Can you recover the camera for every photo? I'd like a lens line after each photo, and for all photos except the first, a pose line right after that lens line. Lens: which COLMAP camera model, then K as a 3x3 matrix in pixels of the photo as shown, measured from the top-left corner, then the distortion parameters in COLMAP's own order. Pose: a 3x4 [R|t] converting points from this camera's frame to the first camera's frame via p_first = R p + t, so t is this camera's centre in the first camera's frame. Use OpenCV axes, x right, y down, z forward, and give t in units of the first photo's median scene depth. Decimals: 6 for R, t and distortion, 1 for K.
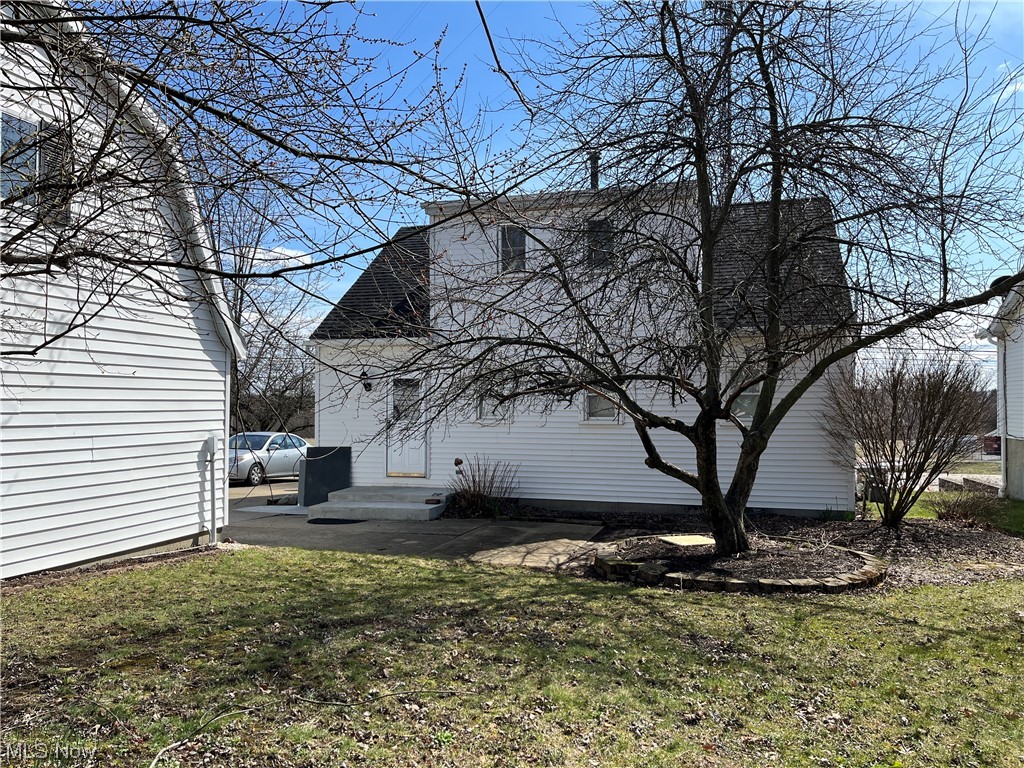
lens RADIAL K [[805.8, 0, 512.0], [0, 805.8, 384.0], [0, 0, 1]] dist [0.032441, -0.002428]
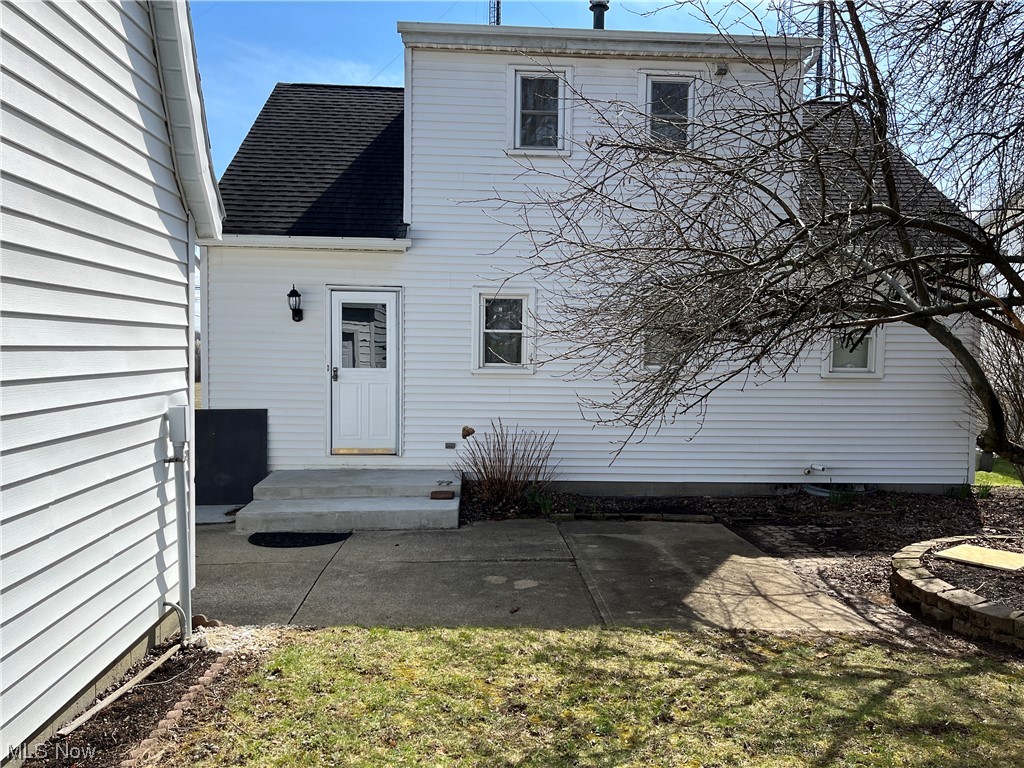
lens RADIAL K [[805.8, 0, 512.0], [0, 805.8, 384.0], [0, 0, 1]] dist [0.032441, -0.002428]
pose [[0.940426, -0.002635, 0.339990, -0.323728], [-0.020835, 0.997644, 0.065364, 0.017915], [-0.339361, -0.068554, 0.938155, 0.472102]]
